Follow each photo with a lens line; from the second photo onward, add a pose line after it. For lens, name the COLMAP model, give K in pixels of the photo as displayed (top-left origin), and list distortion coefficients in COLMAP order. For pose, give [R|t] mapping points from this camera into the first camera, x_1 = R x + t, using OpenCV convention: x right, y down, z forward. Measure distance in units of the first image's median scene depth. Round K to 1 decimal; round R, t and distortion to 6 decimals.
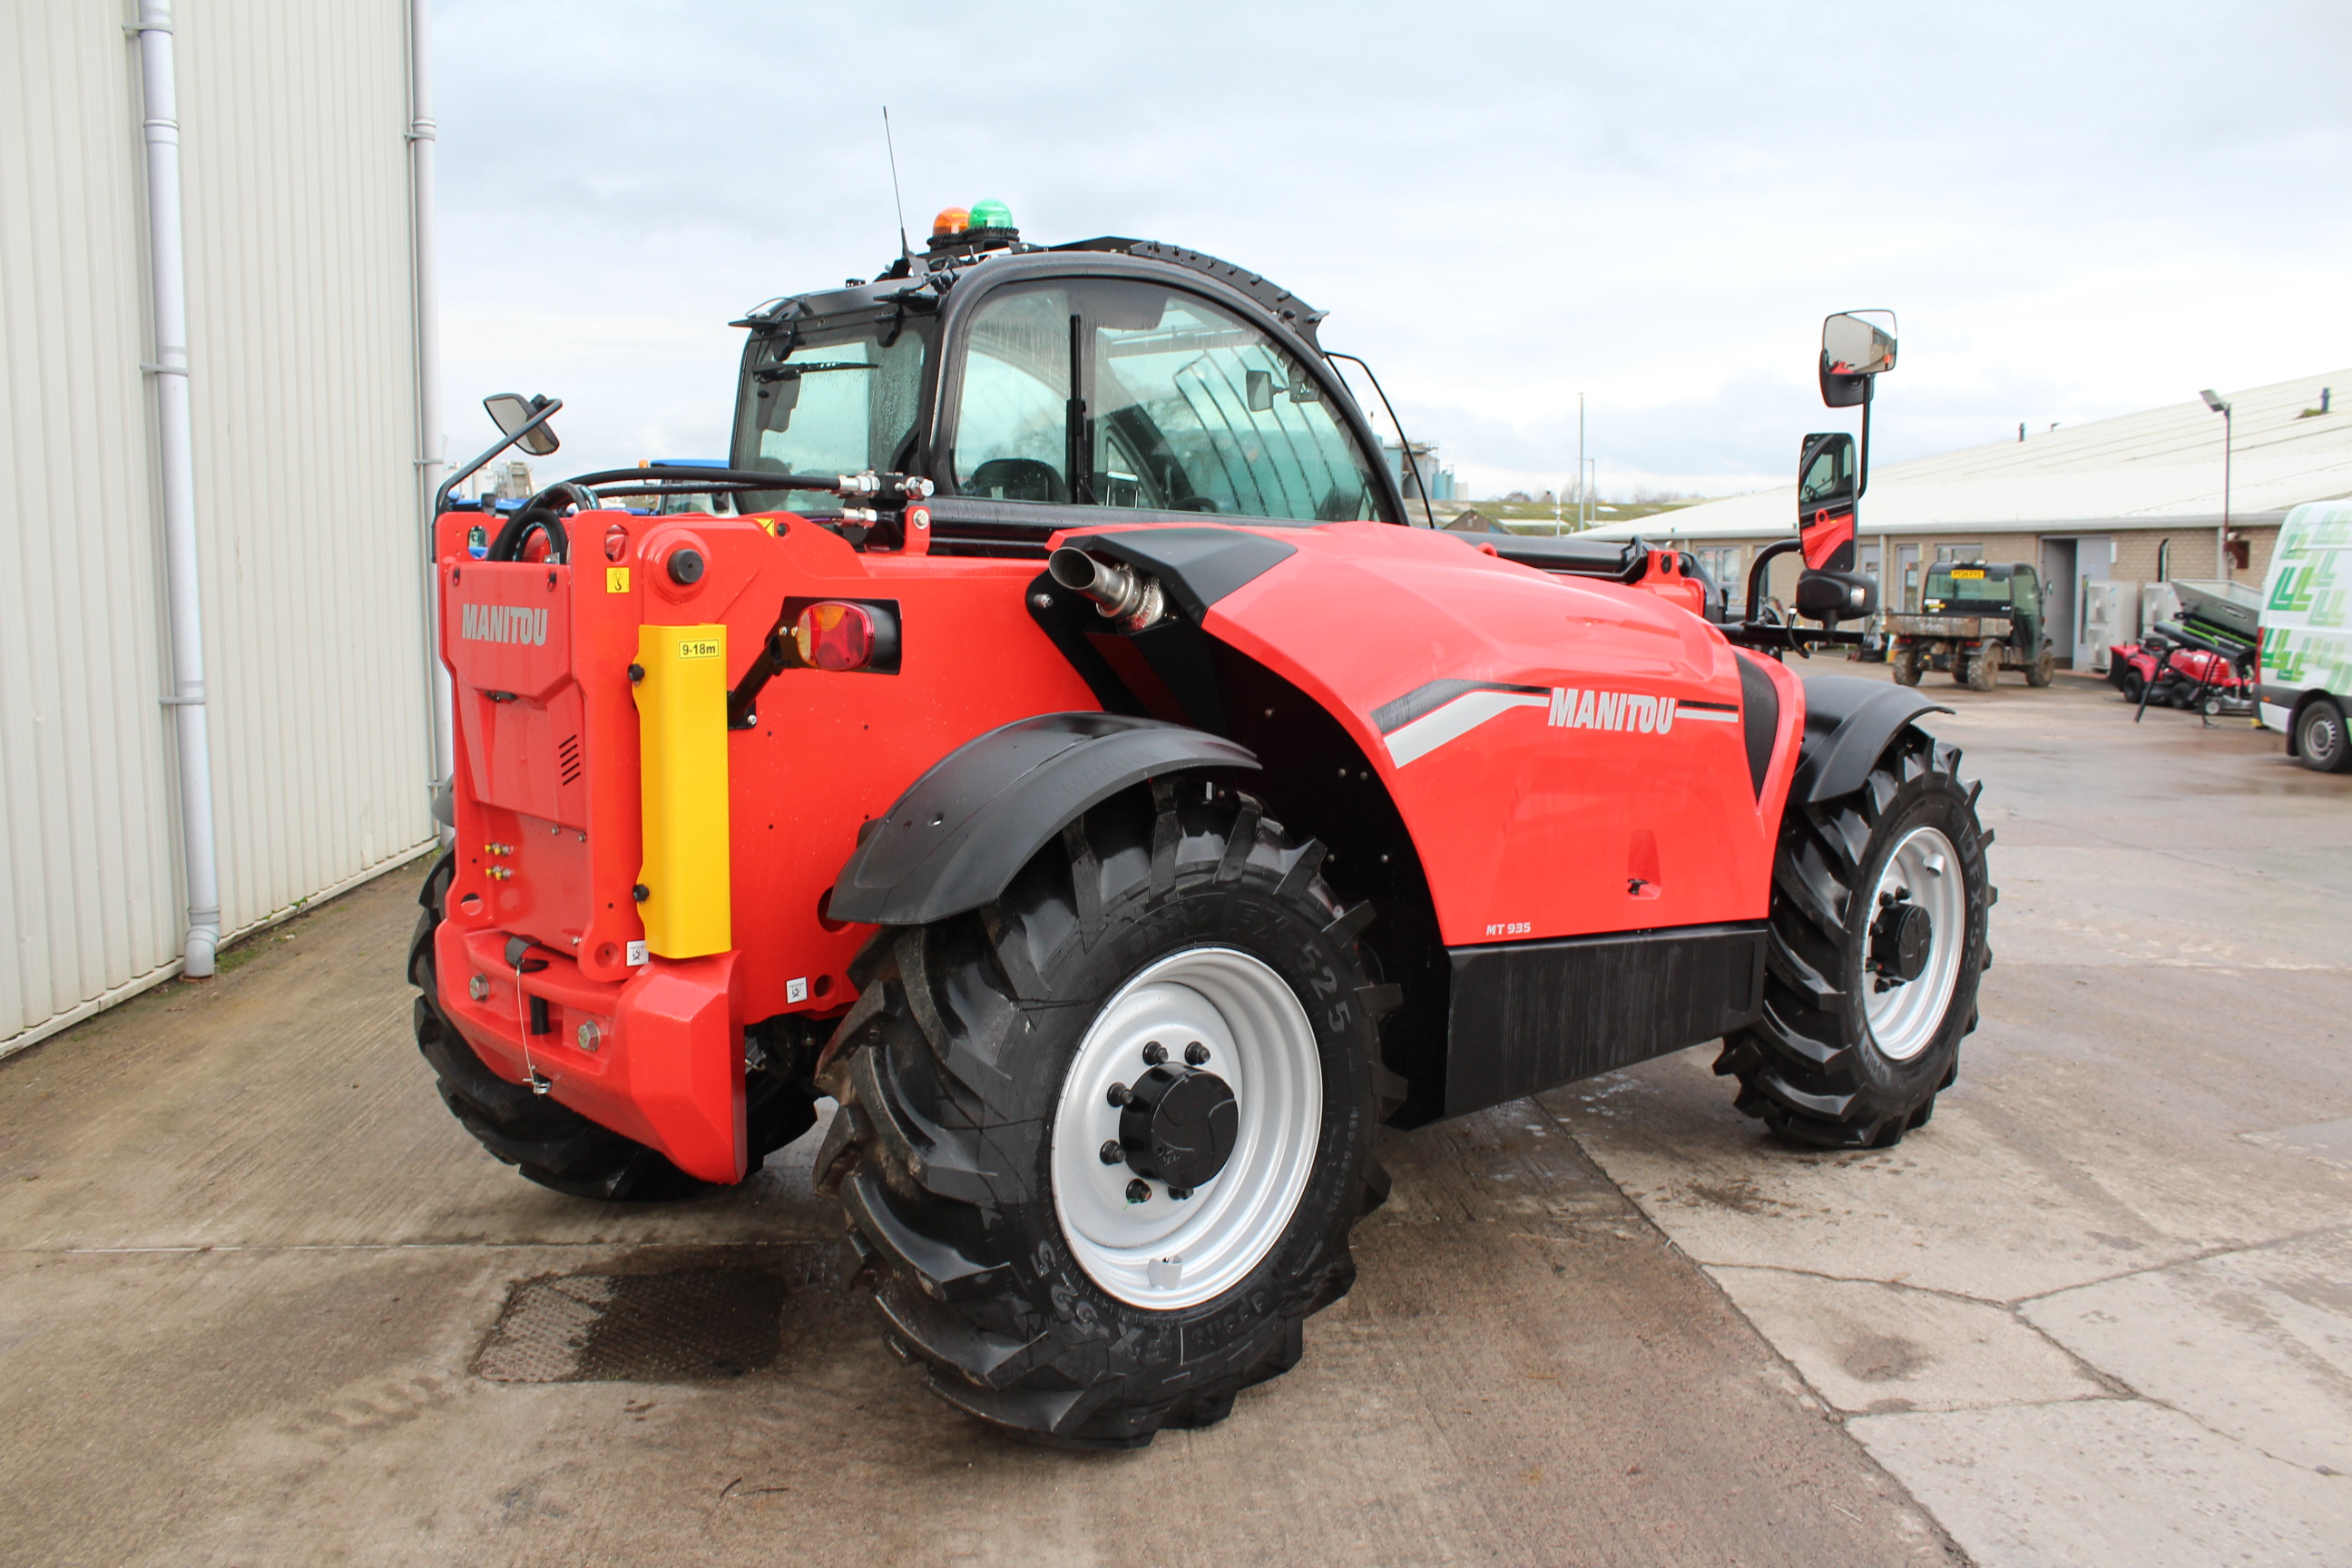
lens RADIAL K [[1954.7, 0, 1176.0], [0, 1954.7, 784.0], [0, 0, 1]] dist [-0.162341, 0.143773]
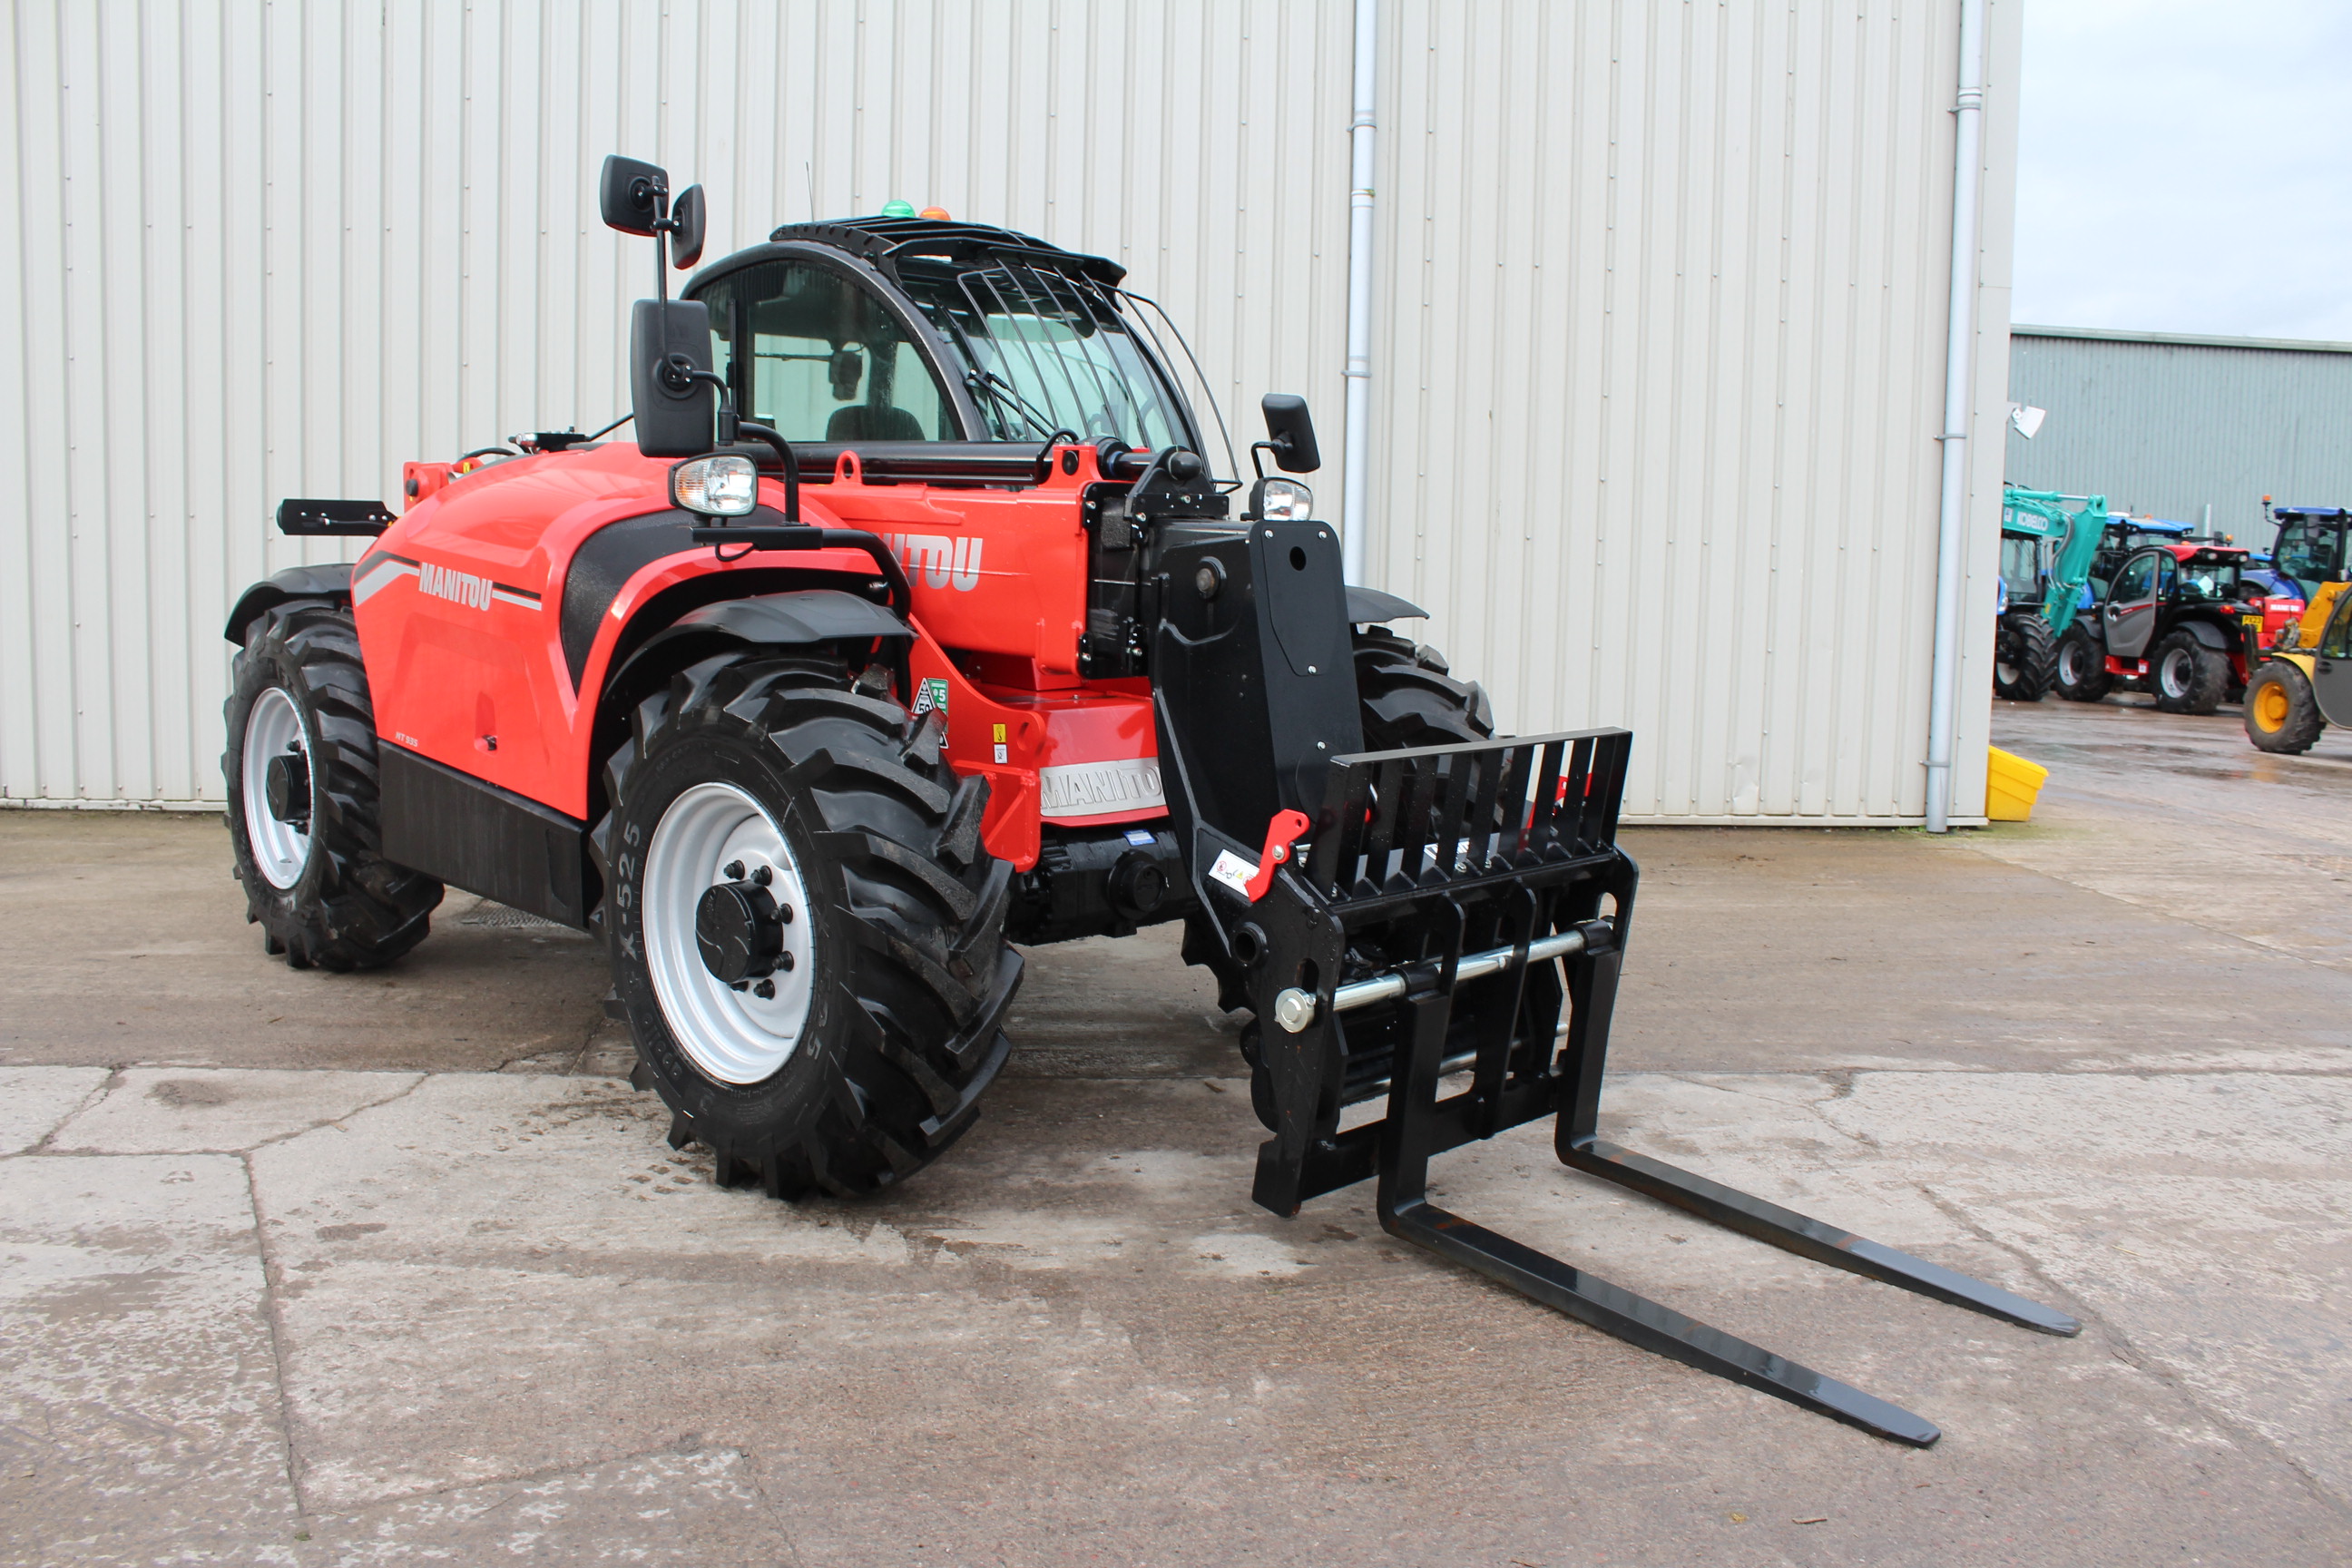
lens RADIAL K [[1954.7, 0, 1176.0], [0, 1954.7, 784.0], [0, 0, 1]] dist [-0.162341, 0.143773]
pose [[0.017242, 0.108996, -0.993893, 1.430372], [-0.136000, 0.985058, 0.105667, -0.102593], [0.990559, 0.133347, 0.031808, 1.416531]]
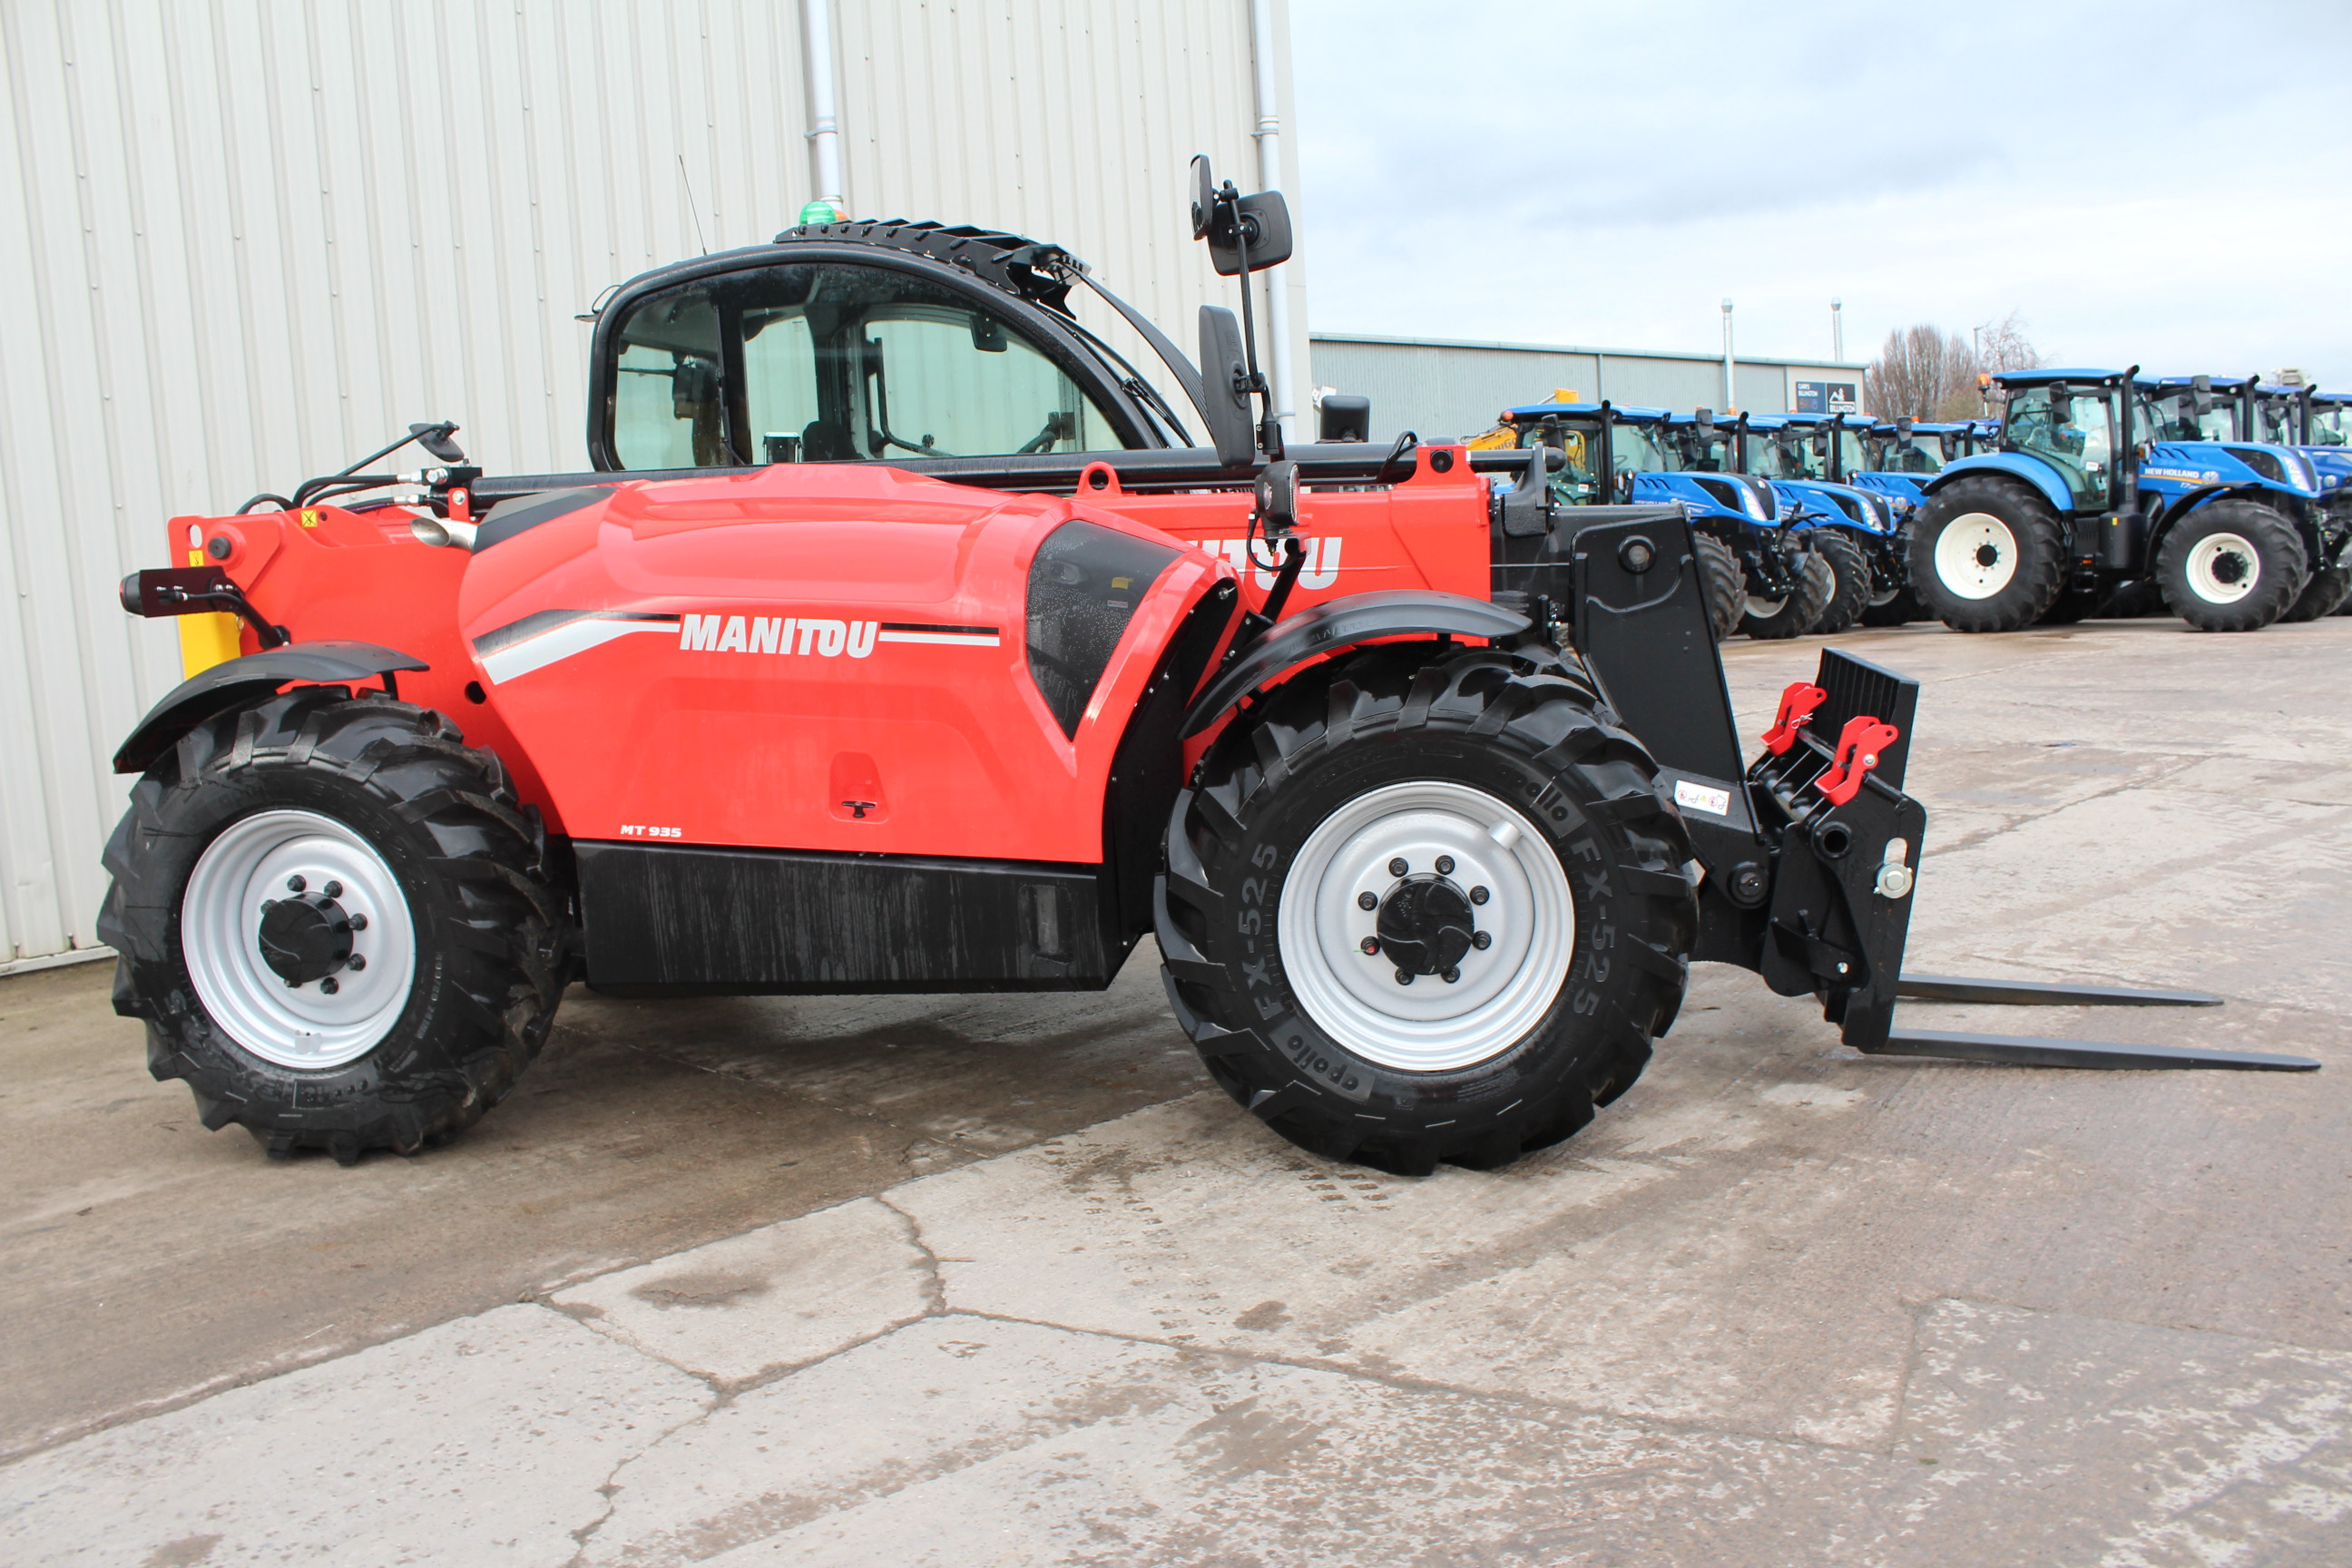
lens RADIAL K [[1954.7, 0, 1176.0], [0, 1954.7, 784.0], [0, 0, 1]] dist [-0.162341, 0.143773]
pose [[0.623679, 0.056817, -0.779613, 1.167429], [-0.027736, 0.998335, 0.050569, -0.016493], [0.781189, -0.009916, 0.624216, 0.515710]]
